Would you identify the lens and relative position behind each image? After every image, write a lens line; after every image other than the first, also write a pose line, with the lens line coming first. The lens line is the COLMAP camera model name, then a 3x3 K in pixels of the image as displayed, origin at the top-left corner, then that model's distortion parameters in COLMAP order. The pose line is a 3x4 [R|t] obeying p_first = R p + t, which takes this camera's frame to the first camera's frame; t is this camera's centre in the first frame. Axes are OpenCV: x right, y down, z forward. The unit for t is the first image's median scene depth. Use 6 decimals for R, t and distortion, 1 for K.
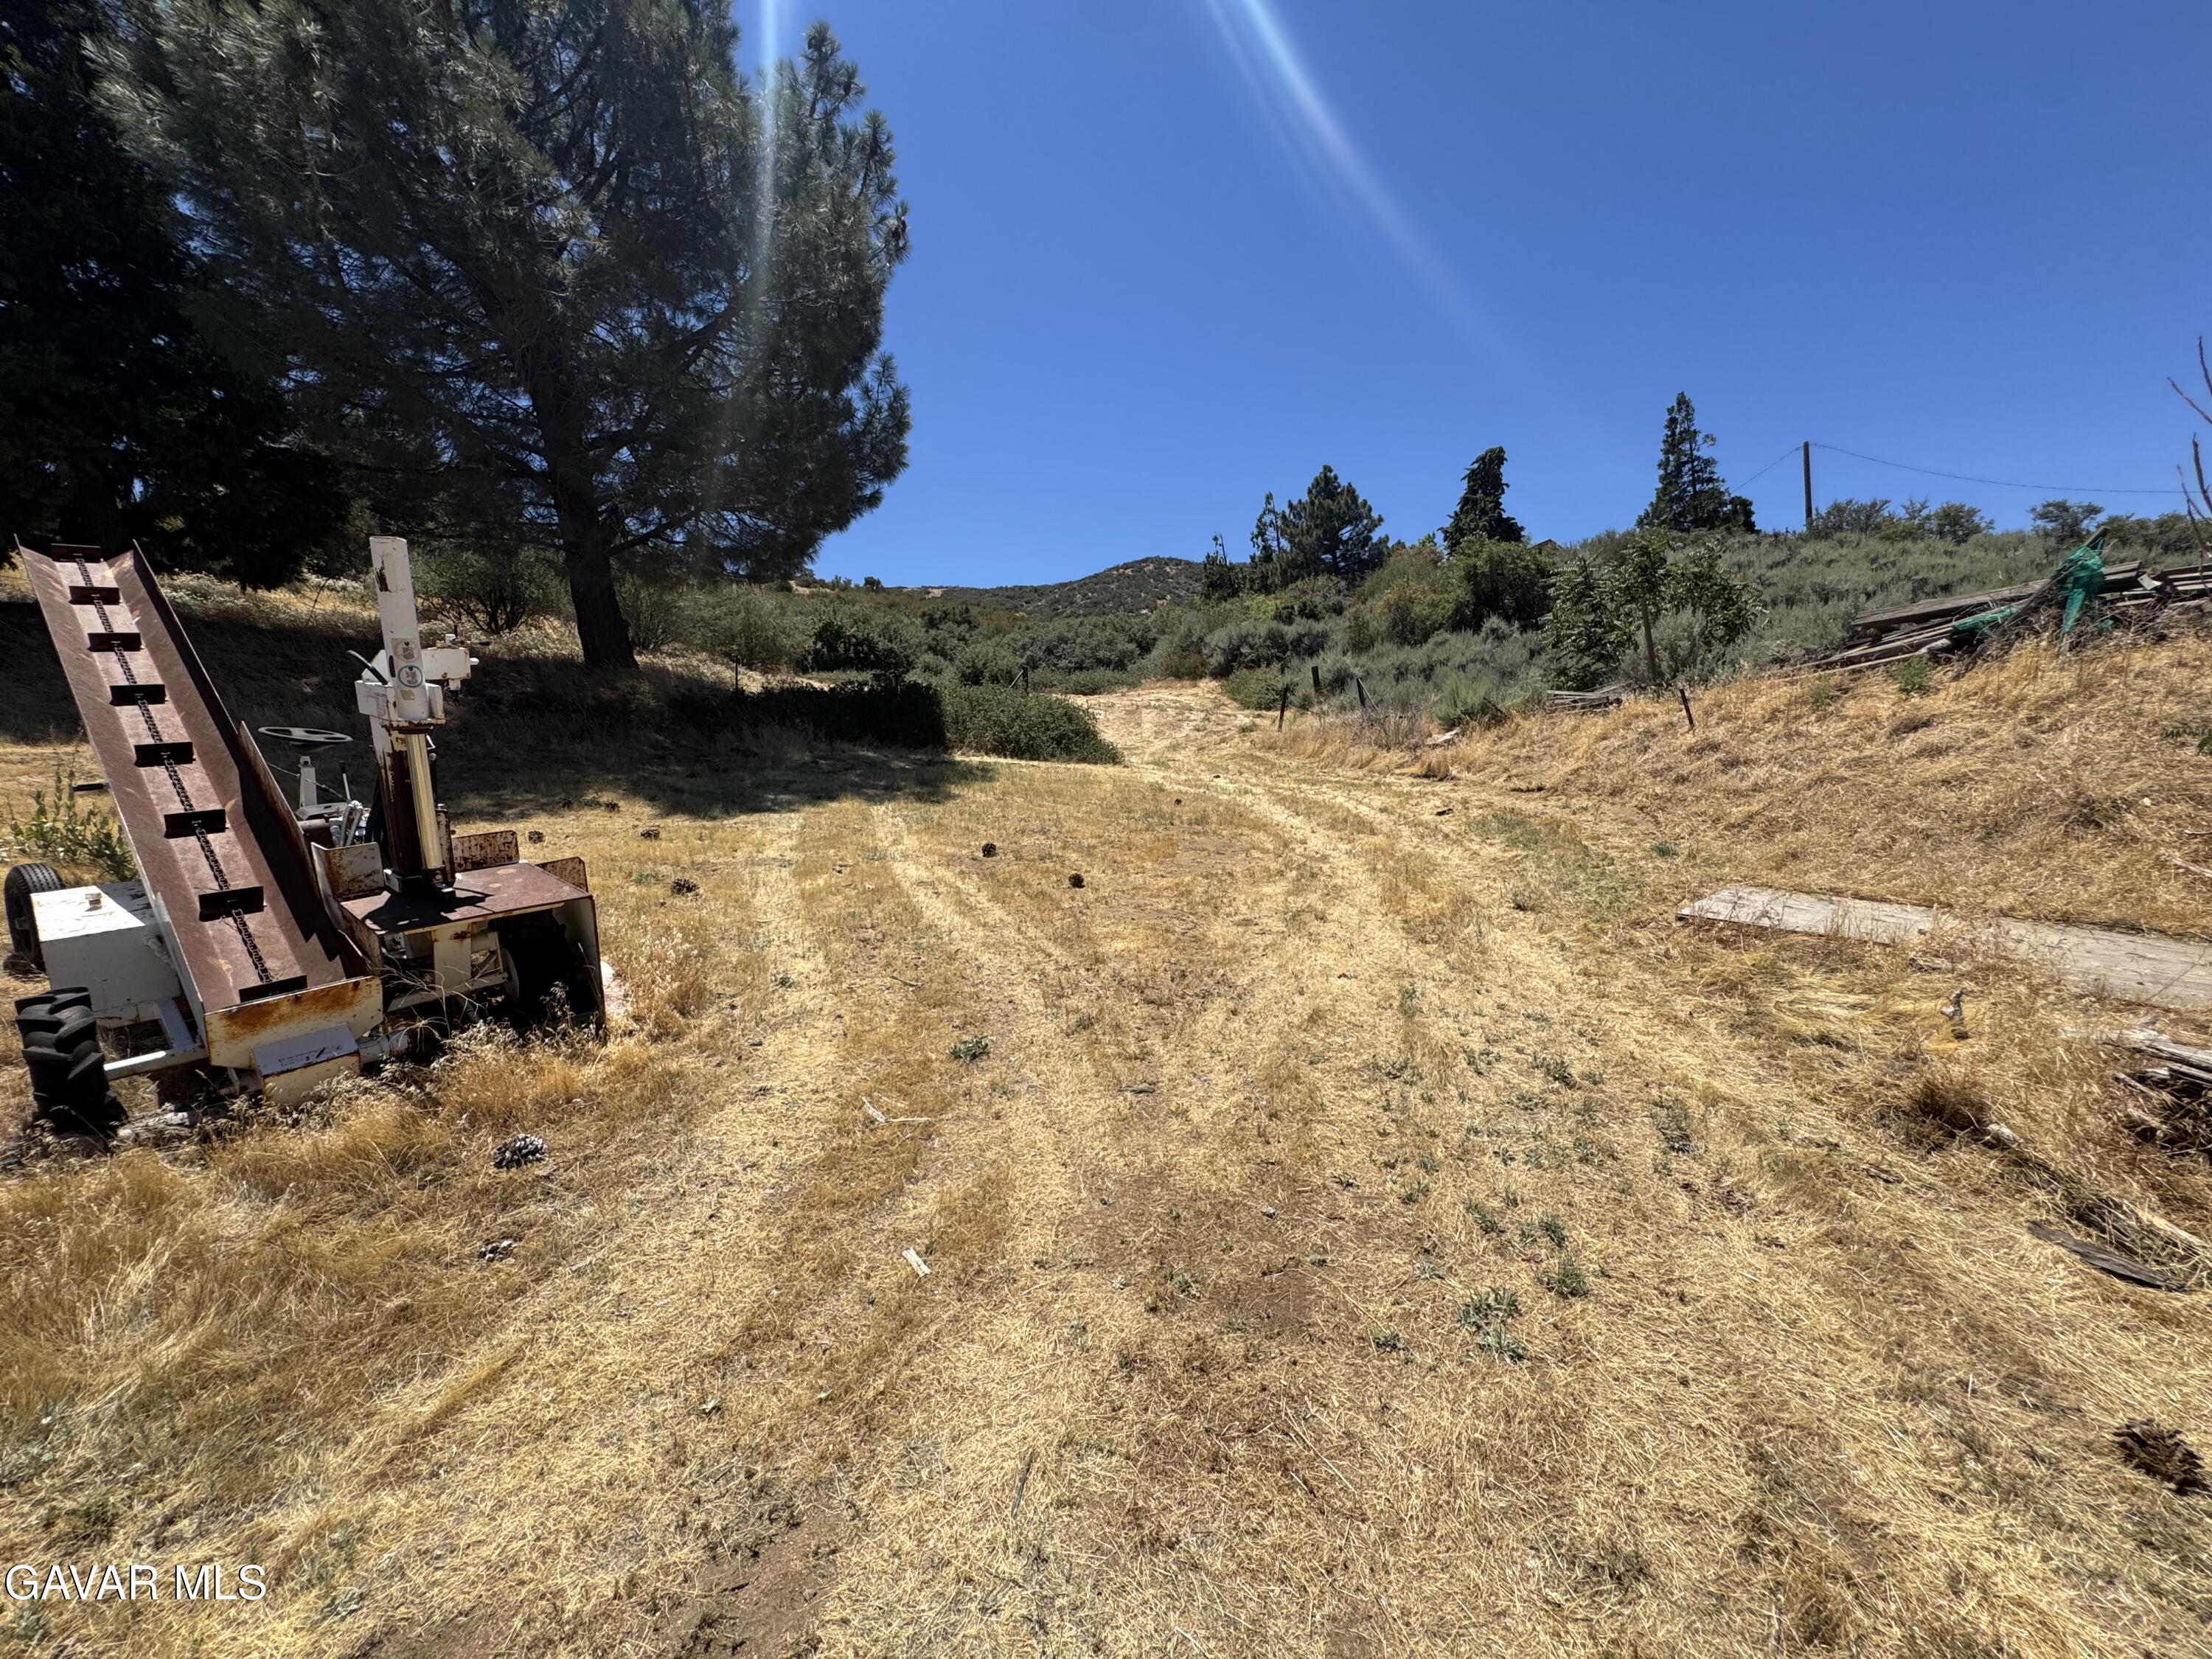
lens RADIAL K [[885.4, 0, 1106.0], [0, 885.4, 829.5], [0, 0, 1]] dist [-0.003358, 0.000687]
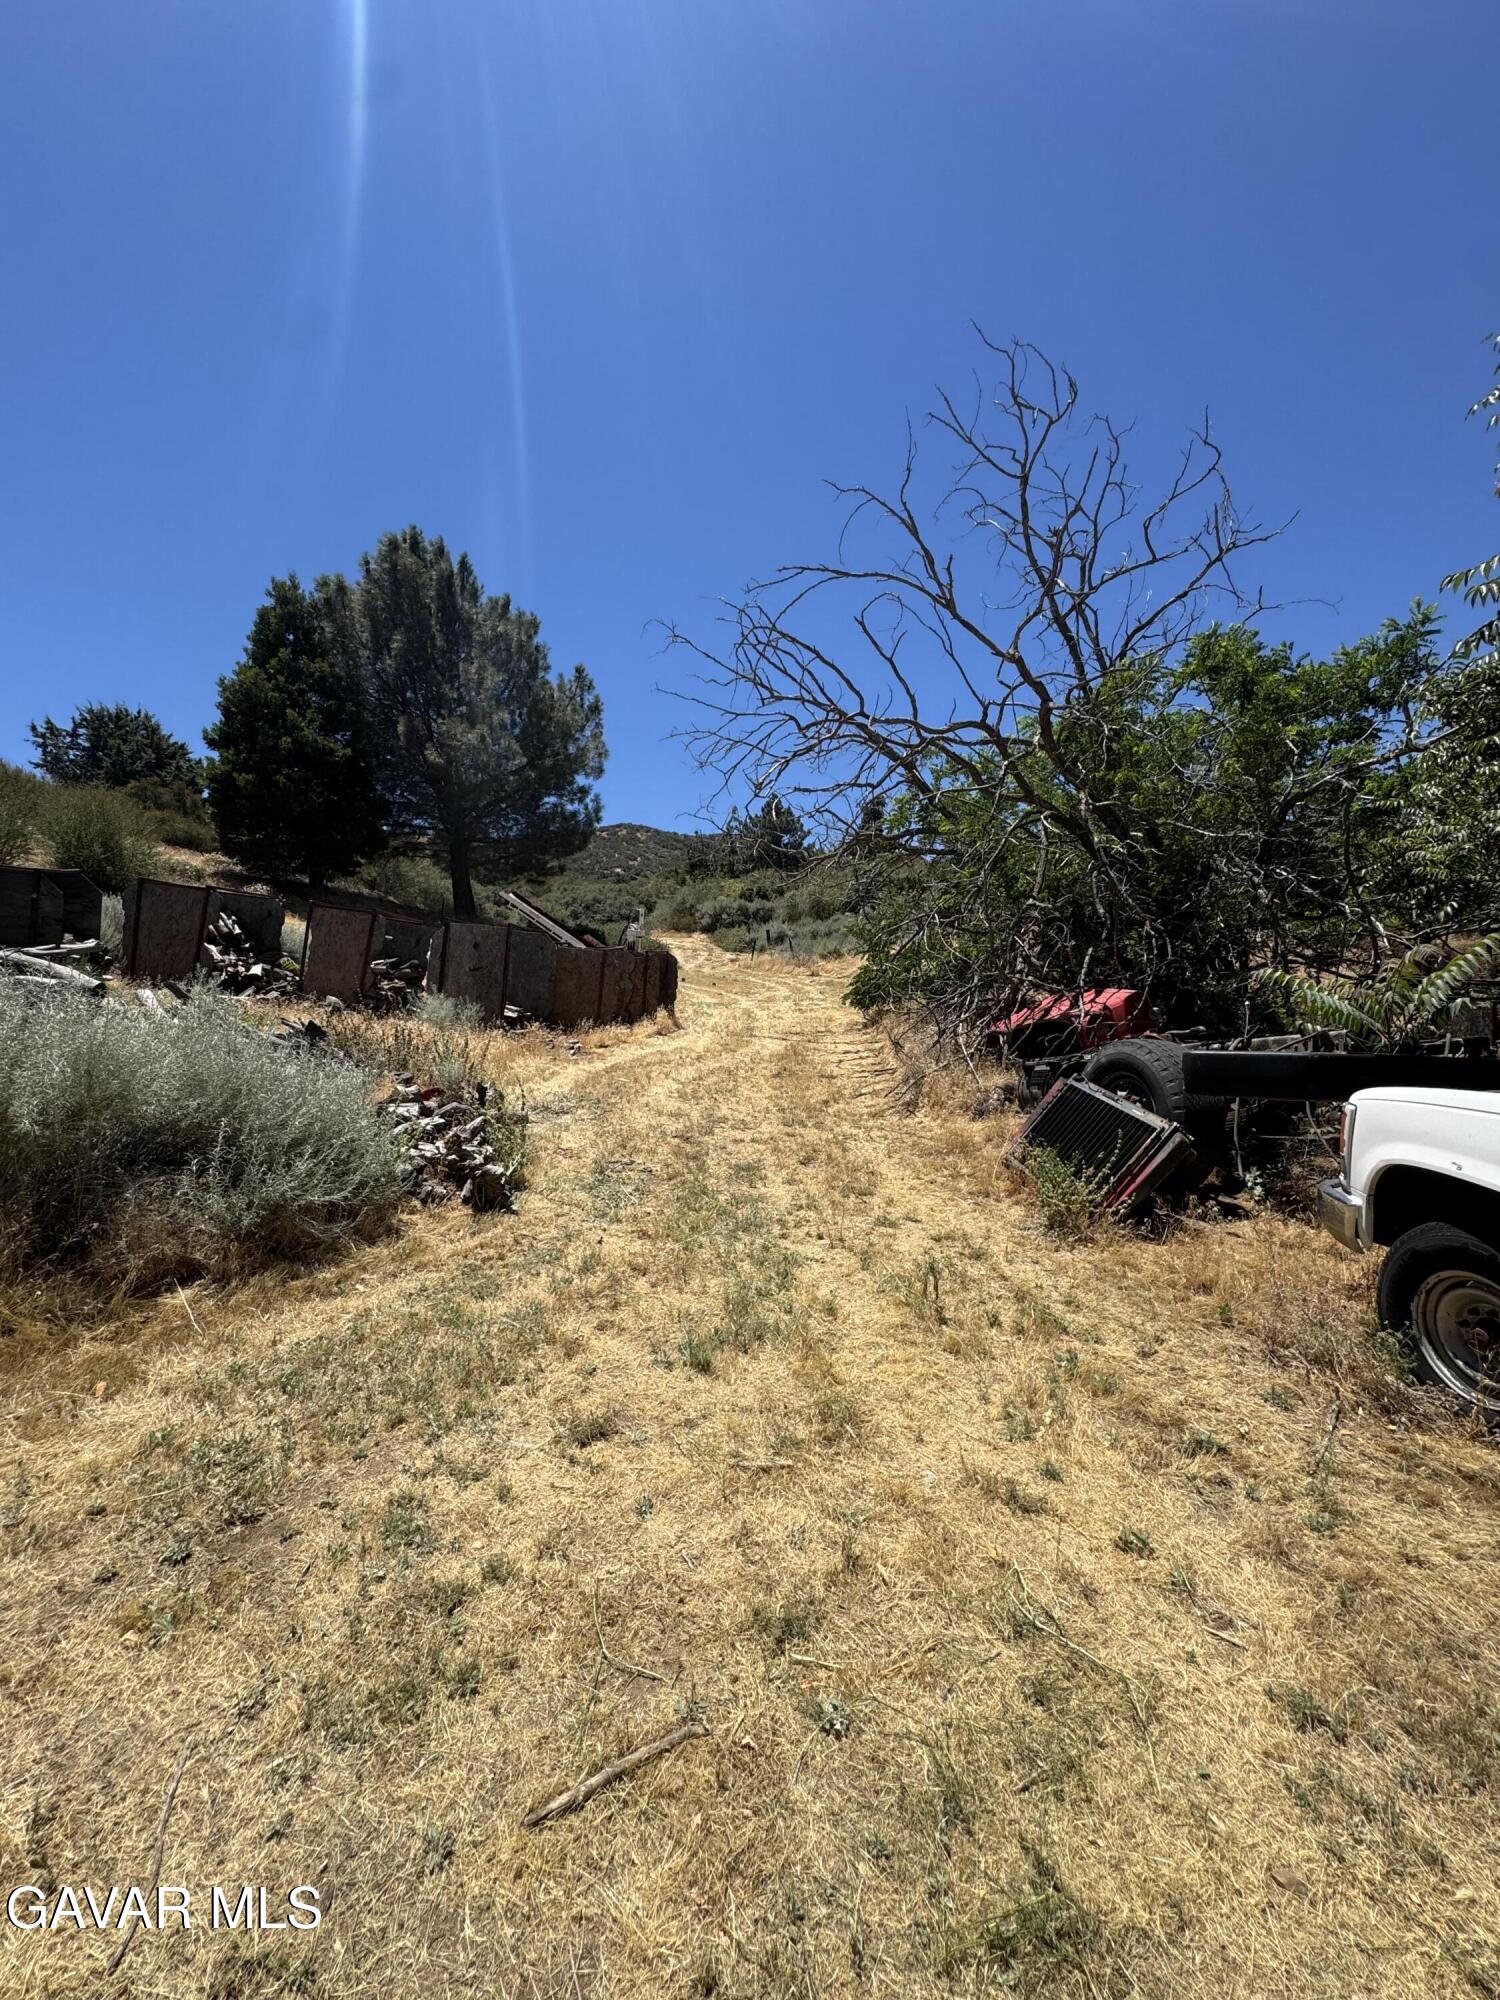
lens RADIAL K [[800.6, 0, 751.6], [0, 800.6, 992.2], [0, 0, 1]] dist [-0.003358, 0.000687]
pose [[0.975131, 0.035664, 0.218739, -0.113906], [-0.015462, 0.995510, -0.093382, 0.073840], [-0.221088, 0.087678, 0.971305, -0.436674]]
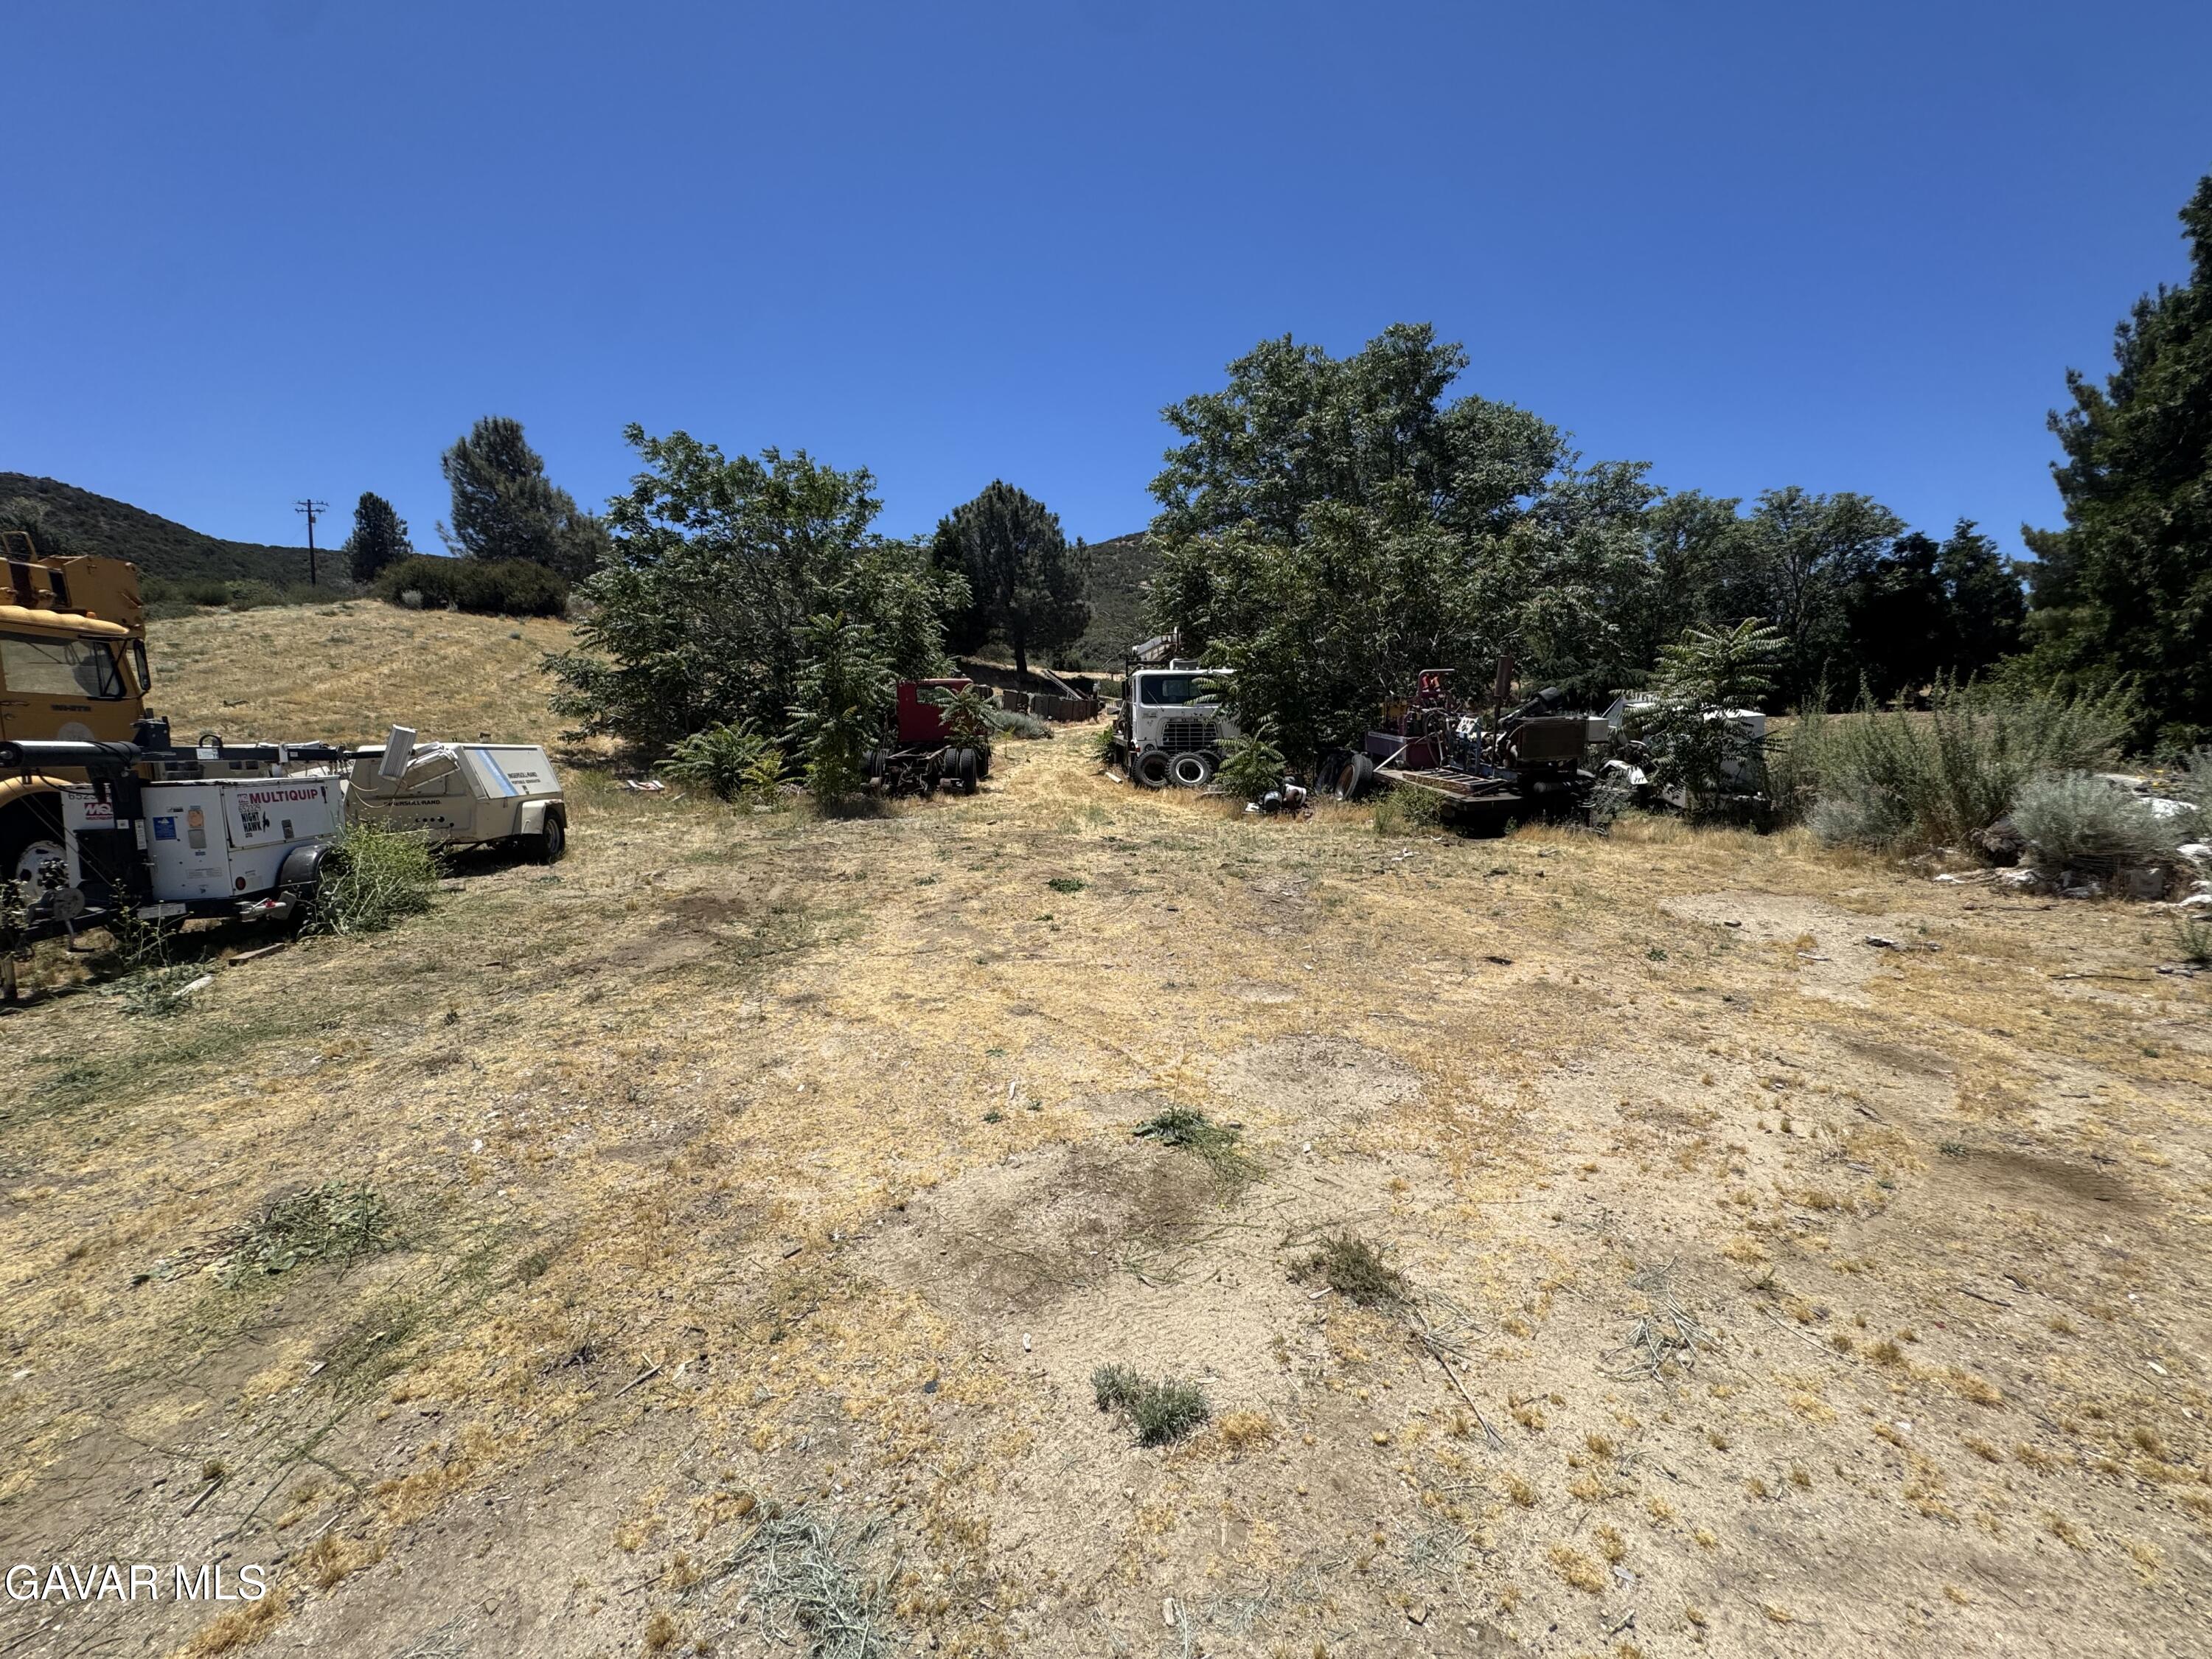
lens RADIAL K [[885.4, 0, 1106.0], [0, 885.4, 829.5], [0, 0, 1]] dist [-0.003358, 0.000687]
pose [[0.999126, 0.039712, 0.013032, -0.068204], [-0.040239, 0.998263, 0.043044, 0.152074], [-0.011300, -0.043530, 0.998988, -1.345960]]
